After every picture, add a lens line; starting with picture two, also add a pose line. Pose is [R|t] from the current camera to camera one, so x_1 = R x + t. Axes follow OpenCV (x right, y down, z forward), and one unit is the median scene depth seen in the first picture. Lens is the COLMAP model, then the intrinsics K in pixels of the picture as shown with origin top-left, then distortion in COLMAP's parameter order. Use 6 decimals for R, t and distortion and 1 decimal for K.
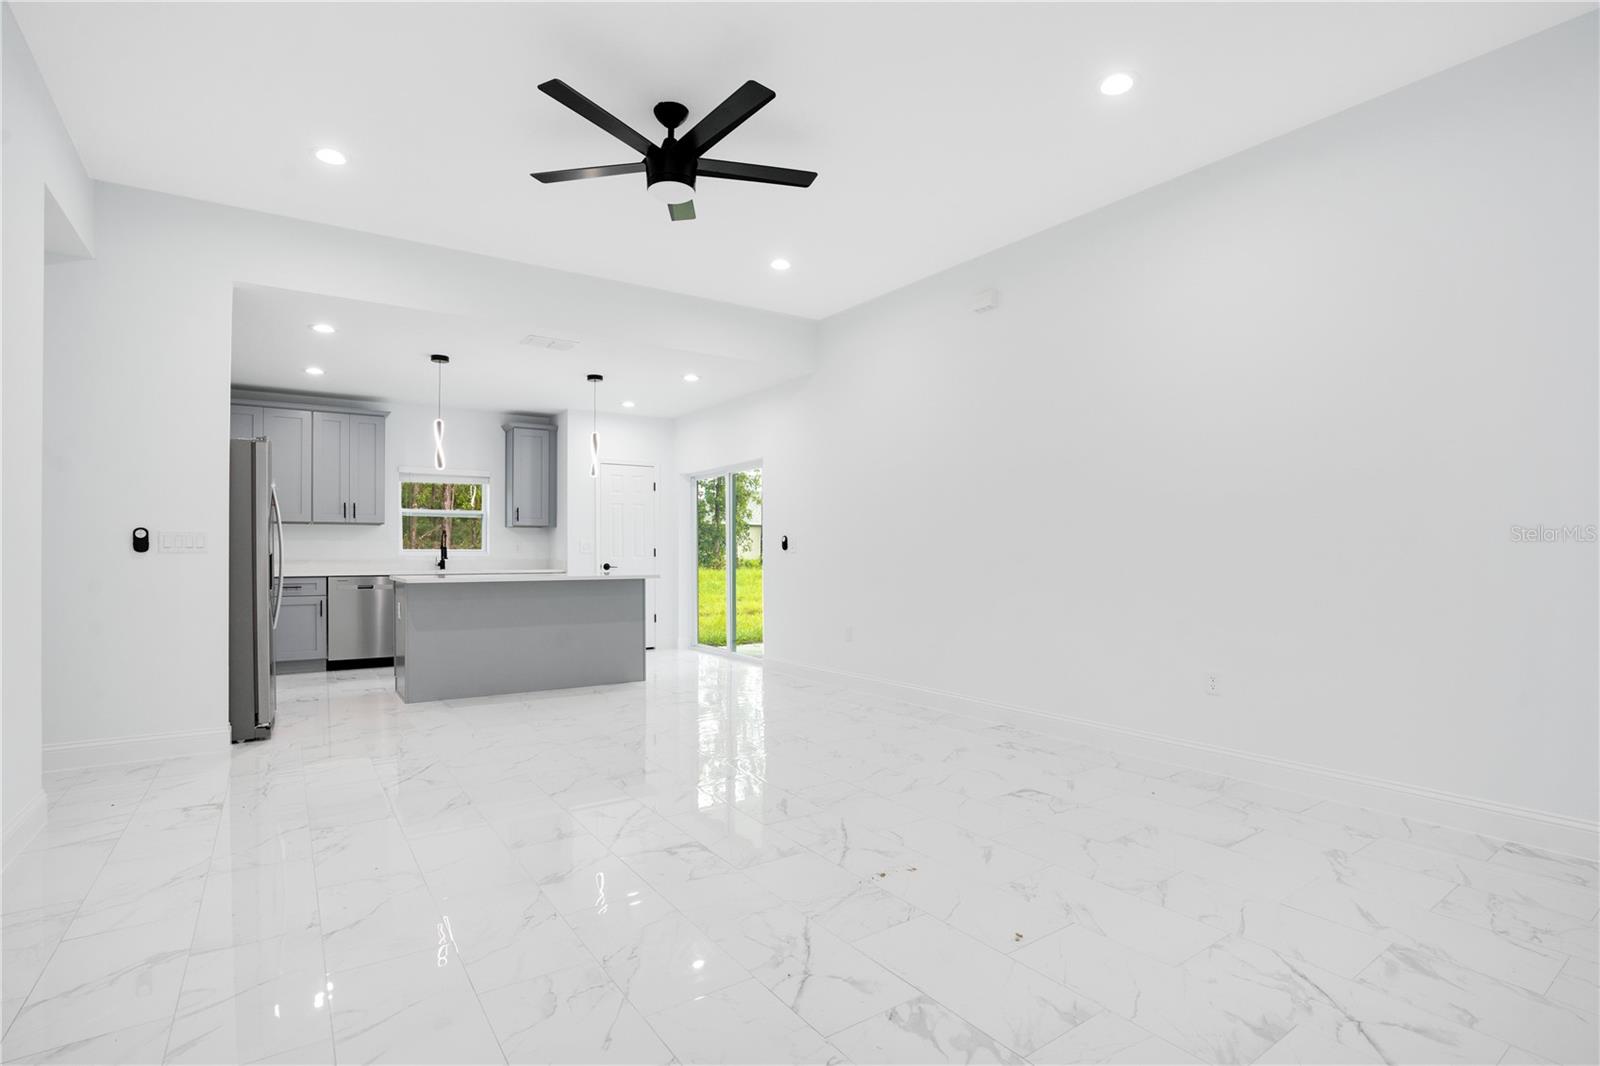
lens RADIAL K [[742.2, 0, 801.2], [0, 742.2, 549.5], [0, 0, 1]] dist [-0.027621, 0.000985]
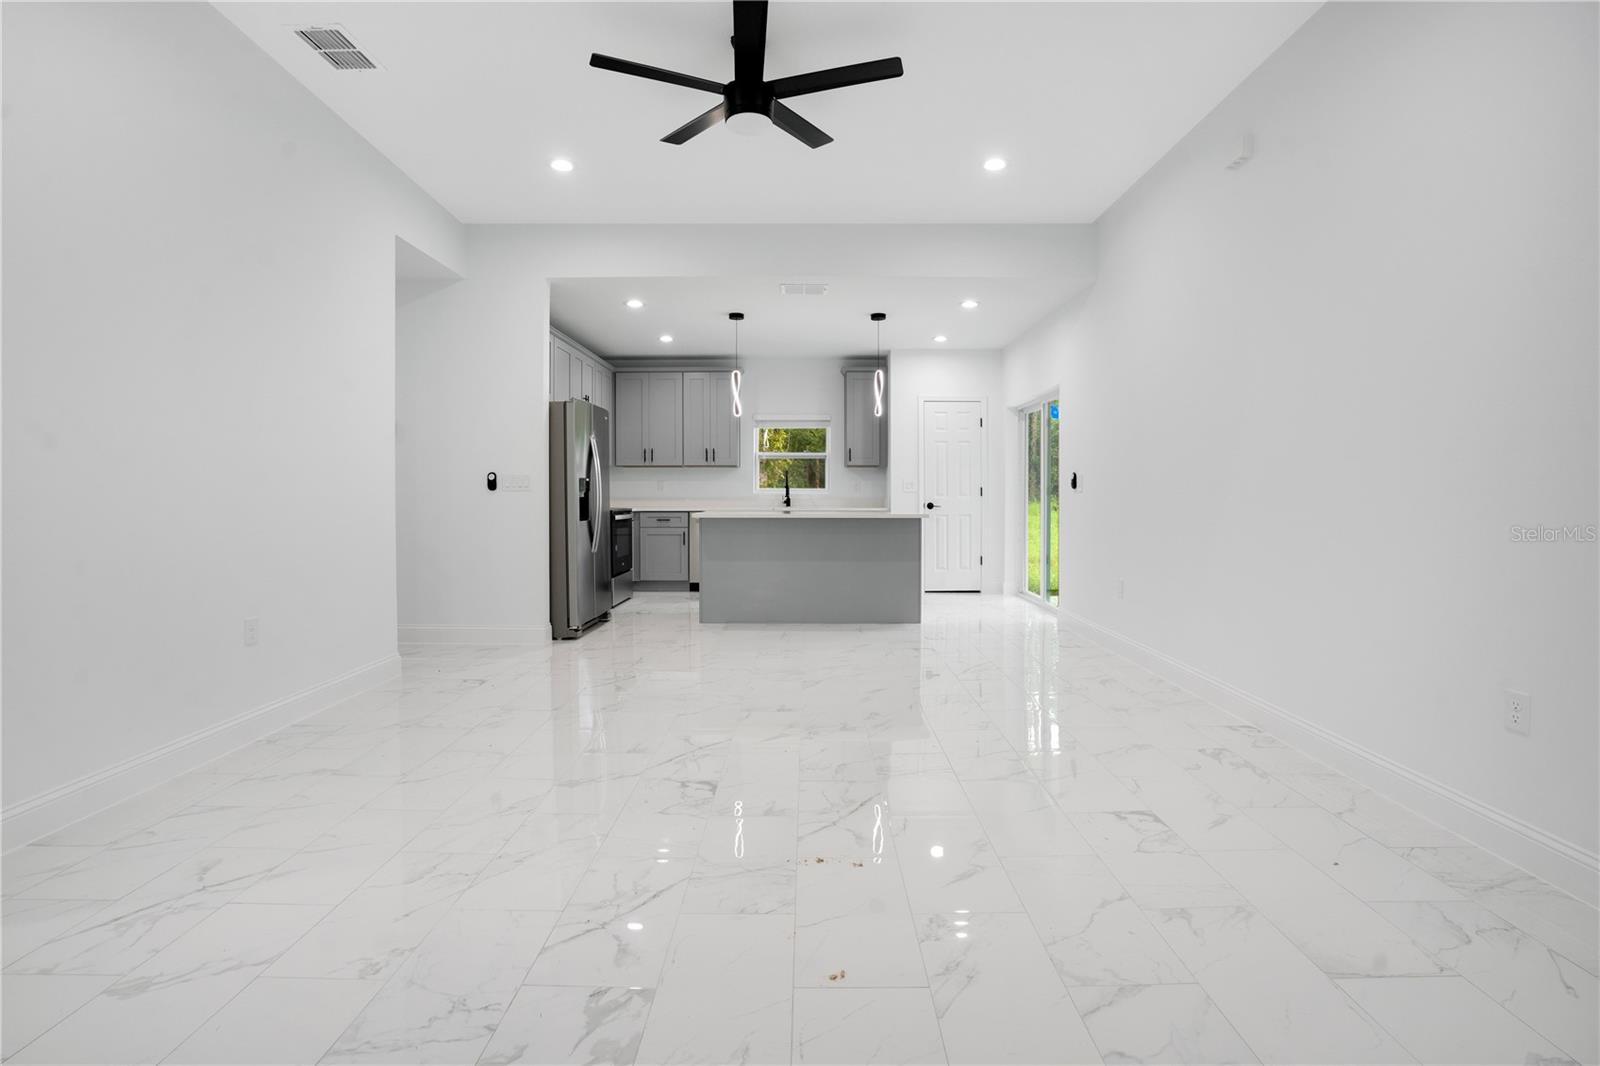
lens RADIAL K [[757.9, 0, 813.1], [0, 757.9, 503.8], [0, 0, 1]] dist [-0.053746, -0.000023]
pose [[0.819499, 0.011315, -0.572969, 0.199409], [-0.000665, 0.999823, 0.018793, 0.001472], [0.573081, -0.015020, 0.819361, 0.091926]]
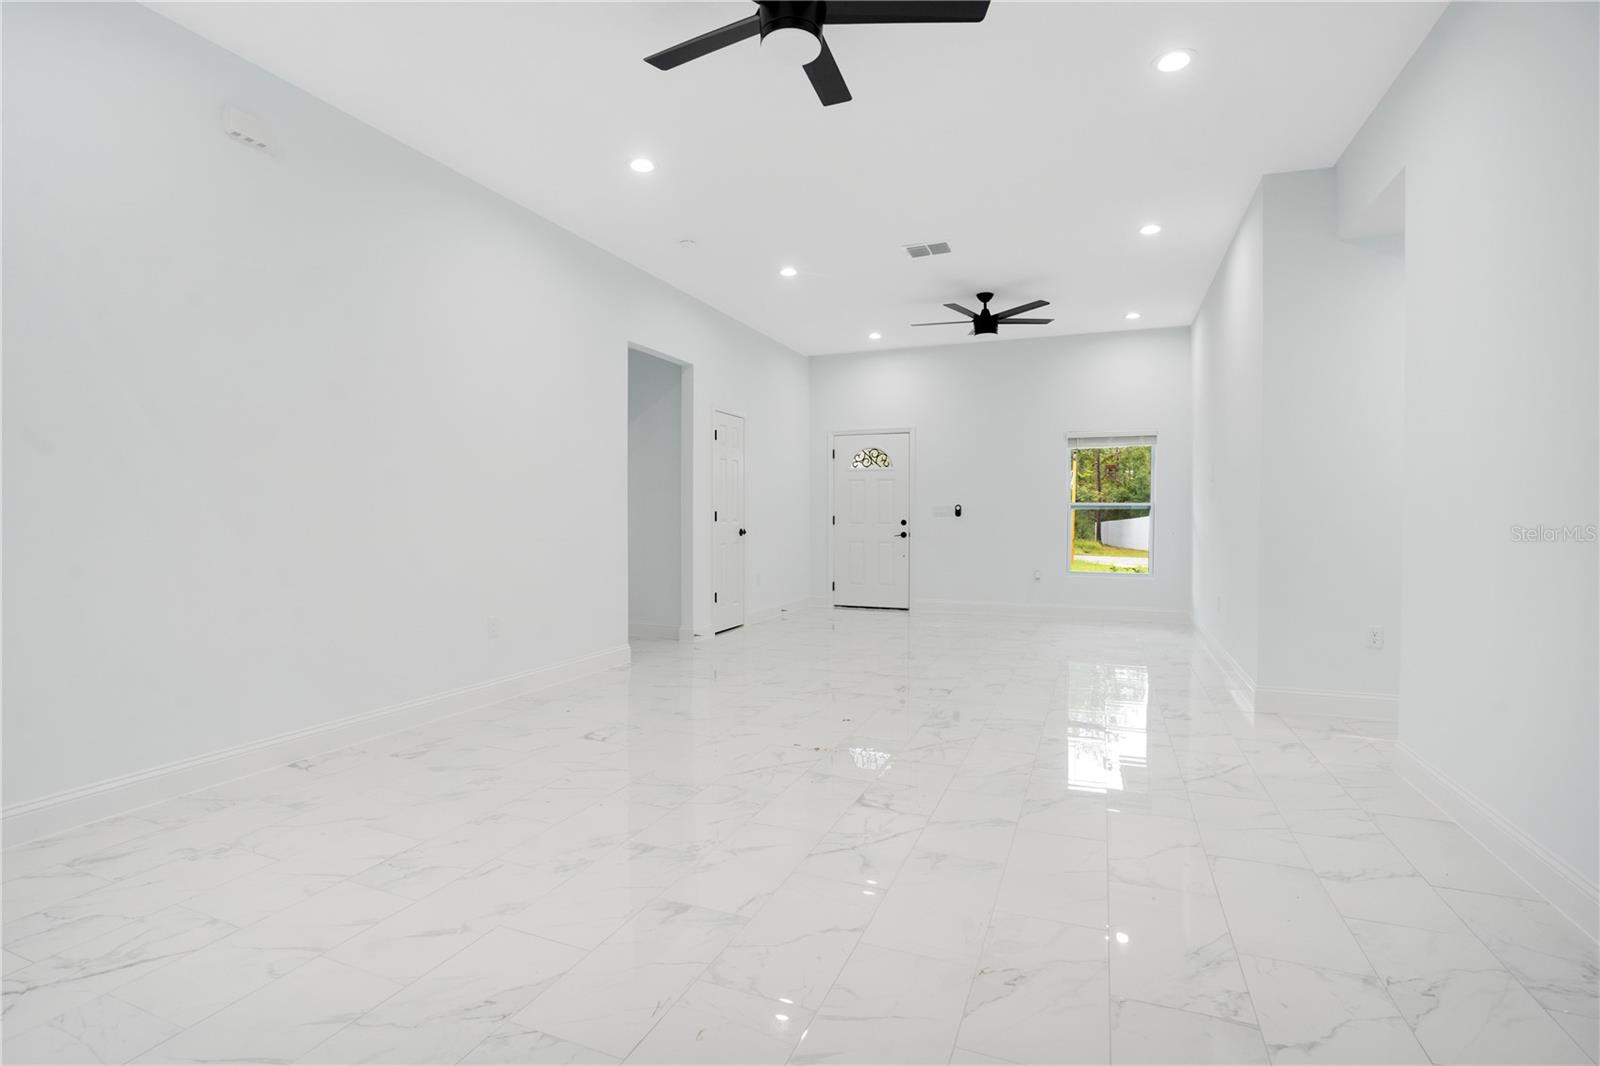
lens RADIAL K [[771.2, 0, 802.3], [0, 771.2, 534.5], [0, 0, 1]] dist [-0.000312, 0.000231]
pose [[-0.546474, -0.020286, 0.837230, -0.367203], [-0.001406, 0.999727, 0.023306, 0.001643], [-0.837475, 0.011559, -0.546354, 0.606902]]
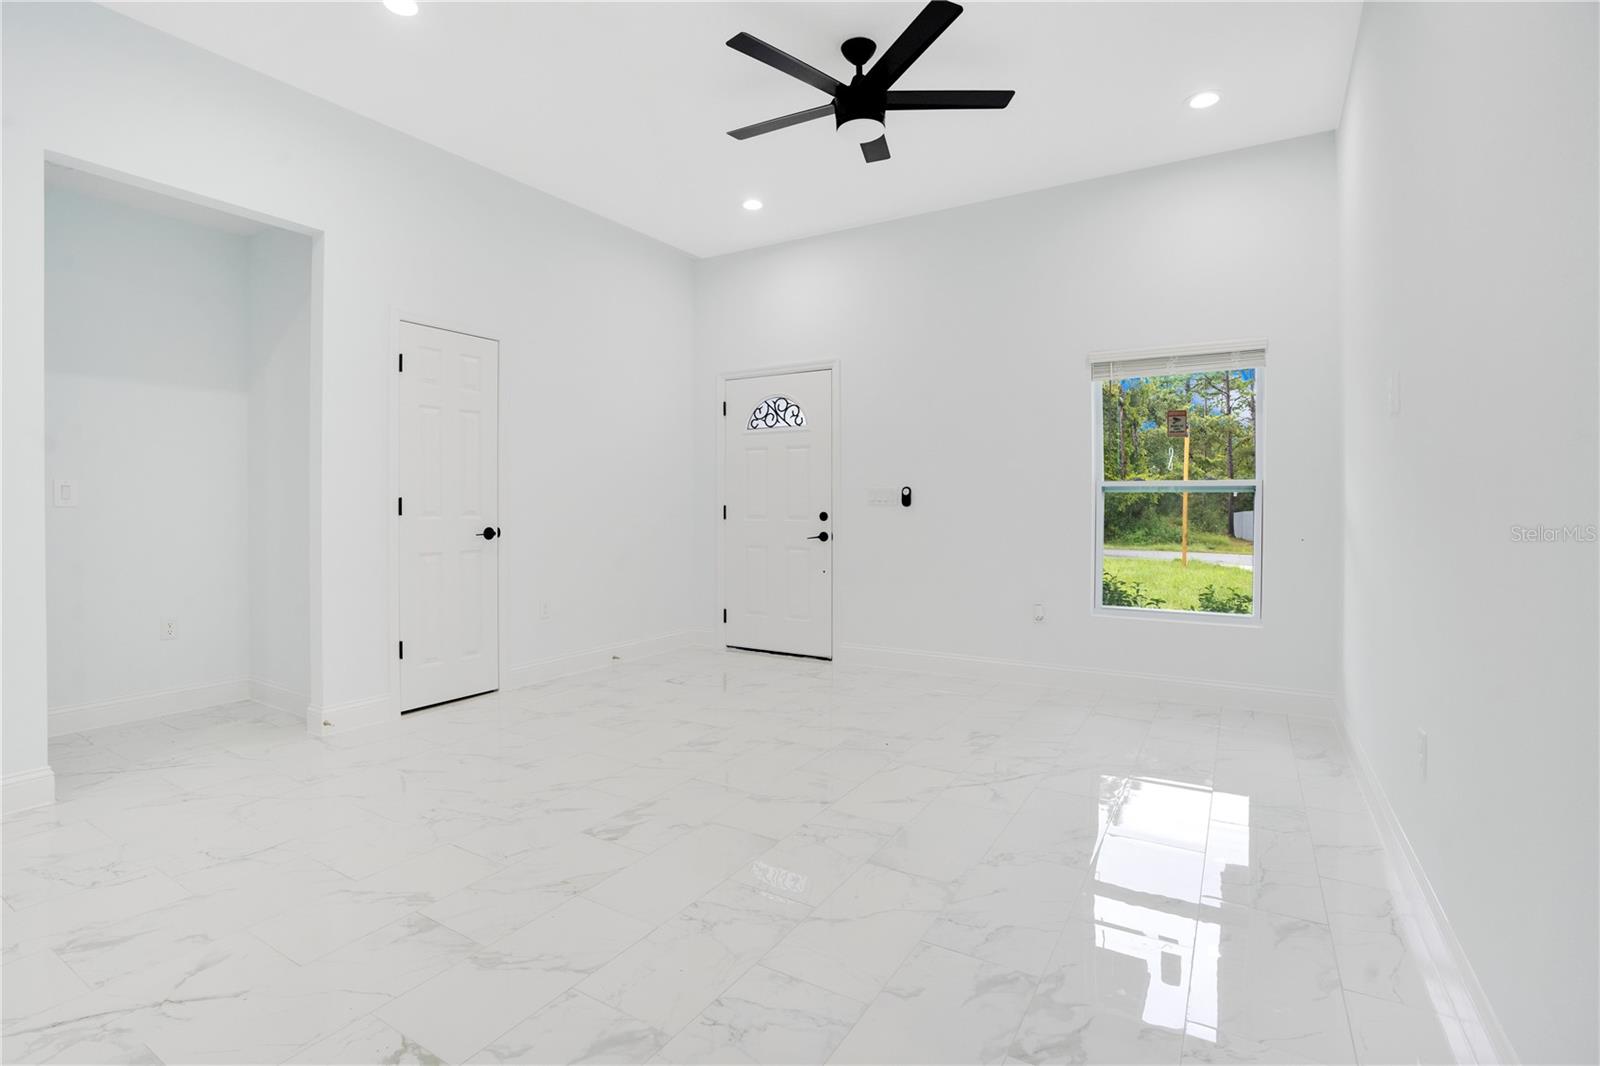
lens RADIAL K [[755.8, 0, 778.4], [0, 755.8, 512.0], [0, 0, 1]] dist [-0.063928, 0.025548]
pose [[-0.379883, -0.010107, 0.924979, -0.096034], [-0.004163, 0.999949, 0.009217, 0.000066], [-0.925025, -0.000350, -0.379906, 0.138209]]
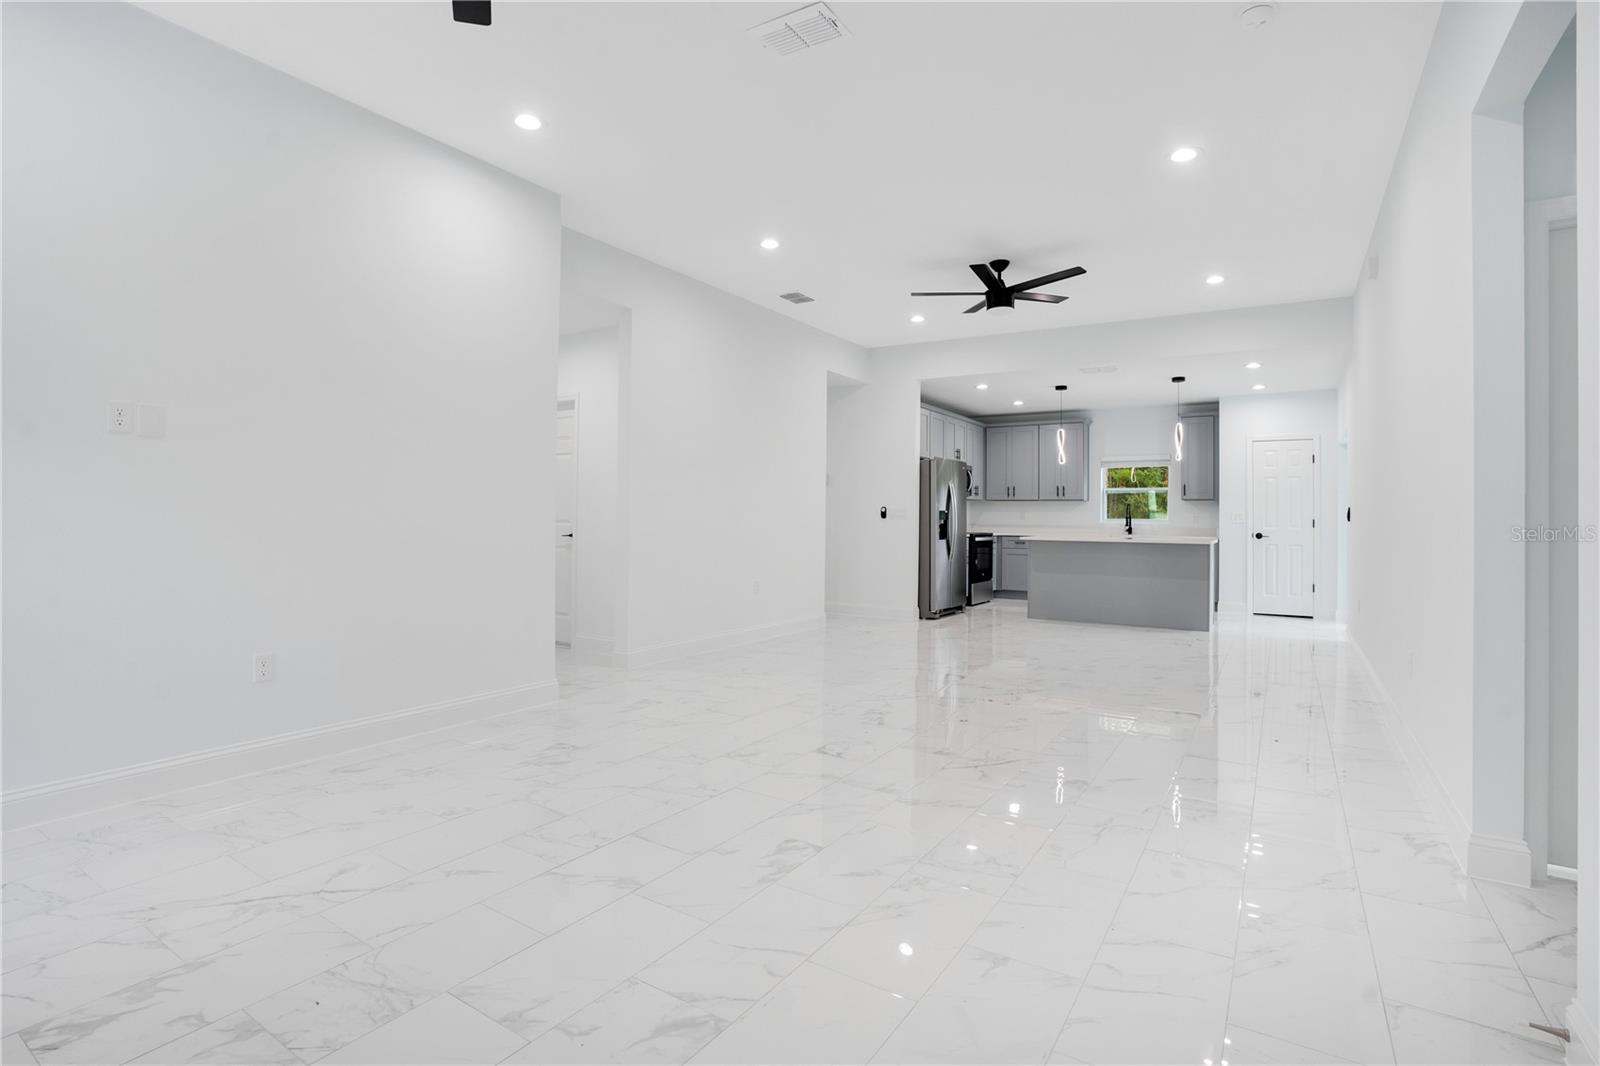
lens RADIAL K [[775.2, 0, 795.1], [0, 775.2, 513.7], [0, 0, 1]] dist [-0.054028, -0.000947]
pose [[0.372367, 0.001486, -0.928085, 0.552423], [-0.008839, 0.999959, -0.001945, -0.001318], [0.928044, 0.008928, 0.372364, -0.046270]]
